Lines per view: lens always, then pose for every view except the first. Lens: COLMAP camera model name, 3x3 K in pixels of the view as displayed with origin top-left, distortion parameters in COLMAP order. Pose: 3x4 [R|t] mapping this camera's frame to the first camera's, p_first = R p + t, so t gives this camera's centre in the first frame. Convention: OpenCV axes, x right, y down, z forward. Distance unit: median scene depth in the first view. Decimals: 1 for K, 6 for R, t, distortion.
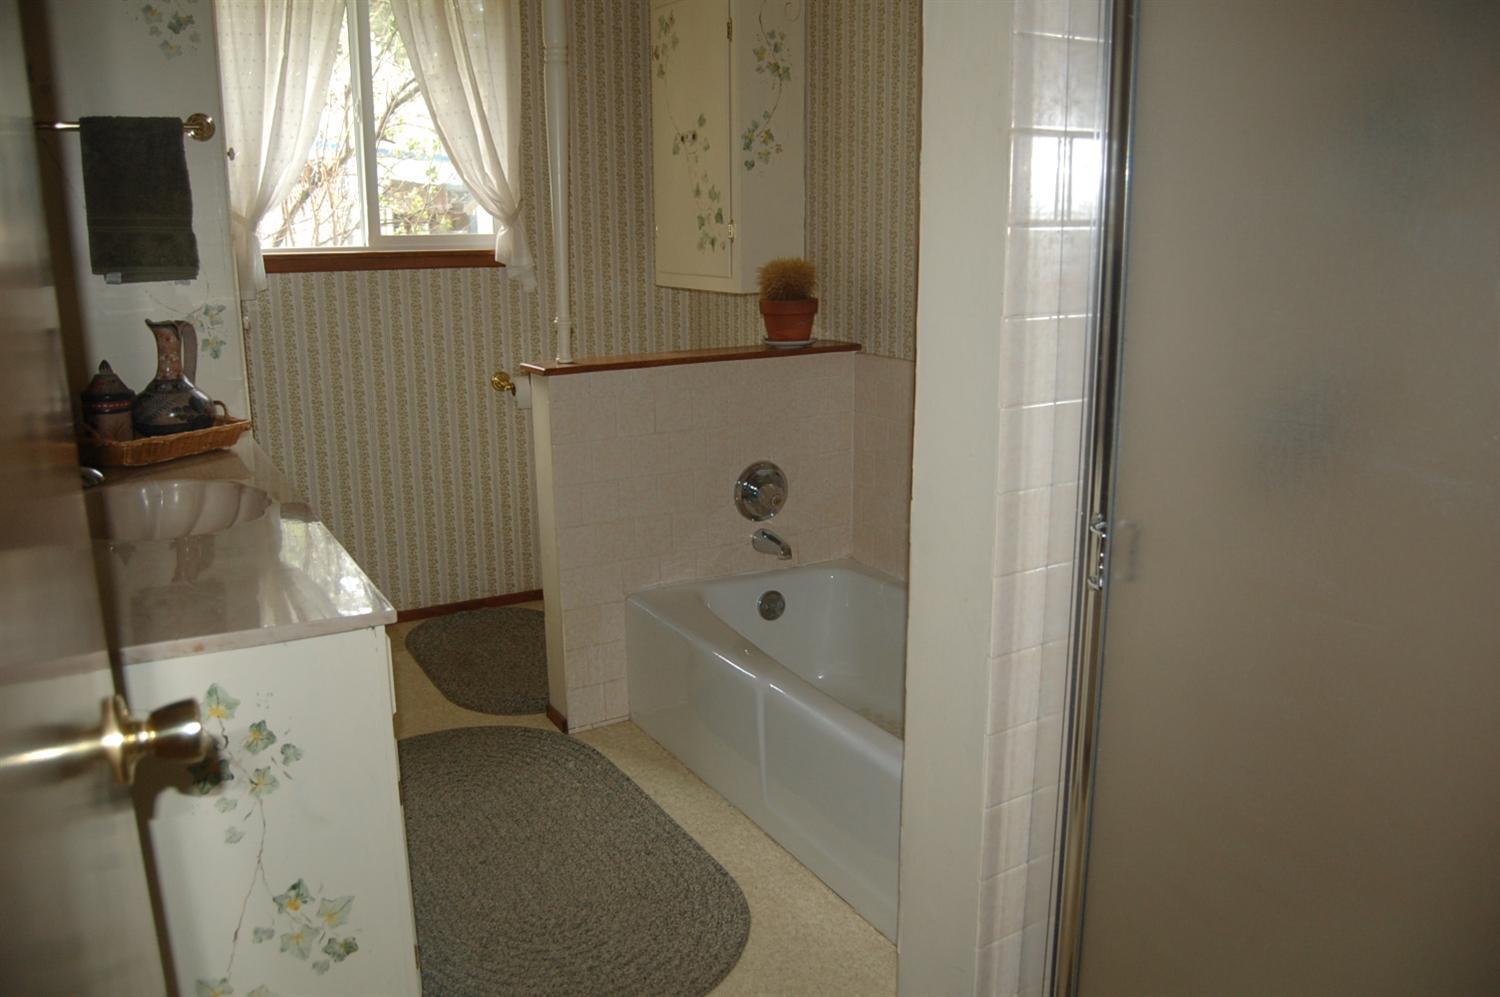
lens RADIAL K [[1161.0, 0, 750.0], [0, 1161.0, 498.5], [0, 0, 1]] dist [-0.091674, 0.009870]
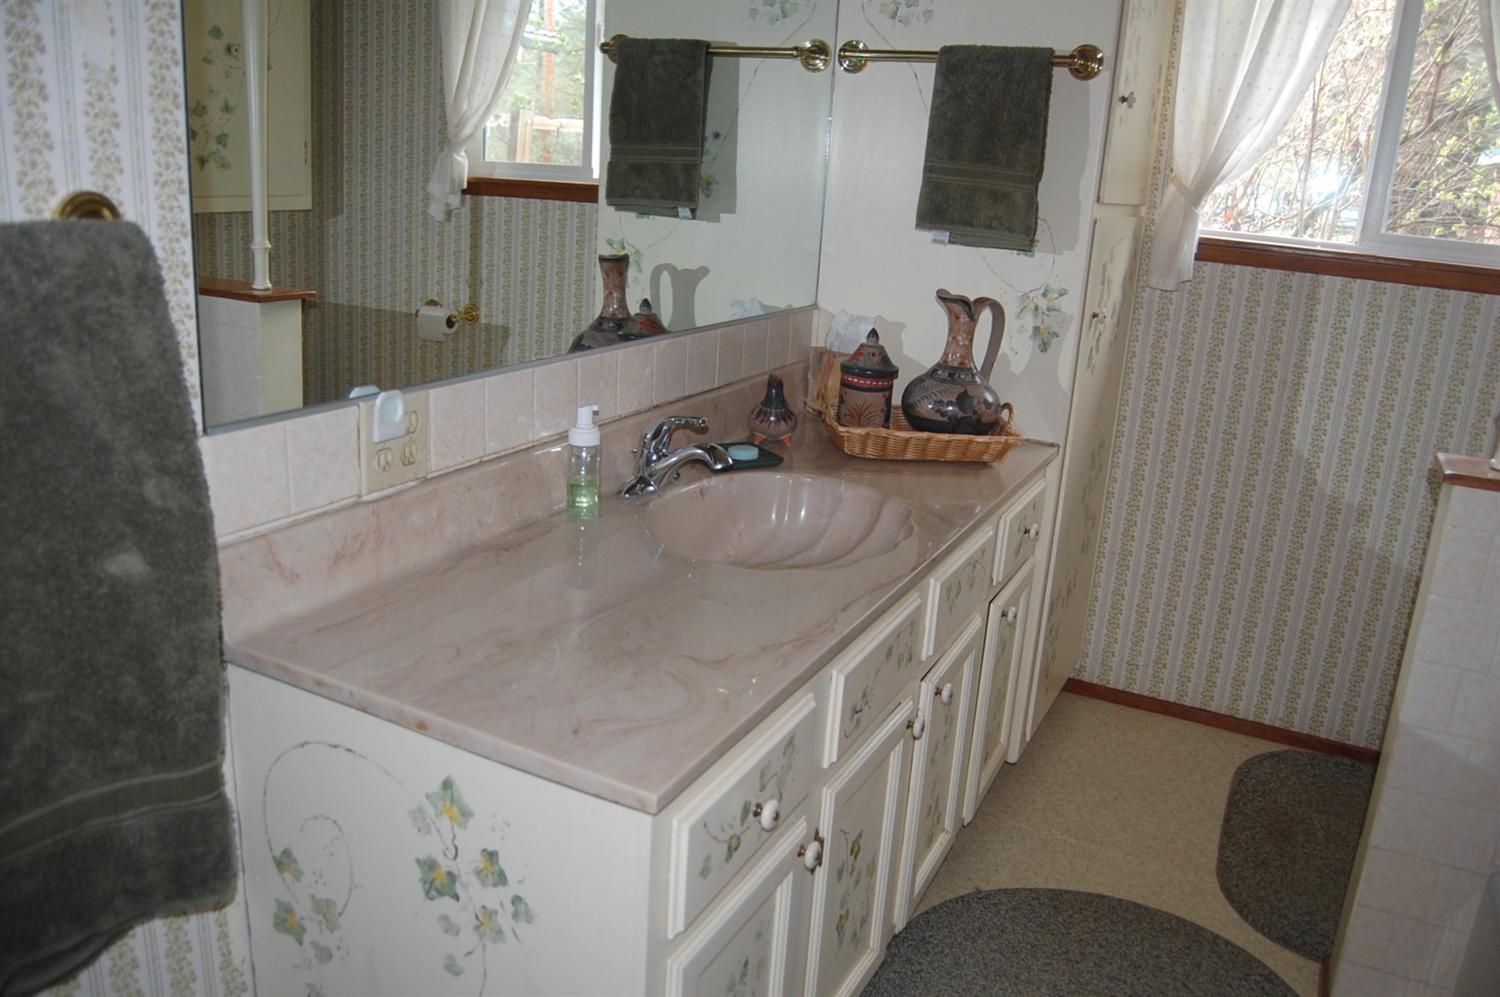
lens RADIAL K [[1161.0, 0, 750.0], [0, 1161.0, 498.5], [0, 0, 1]] dist [-0.091674, 0.009870]
pose [[0.543919, 0.266222, -0.795788, 0.100516], [-0.257894, 0.955476, 0.143374, -0.093531], [0.798525, 0.127245, 0.588359, 0.391313]]
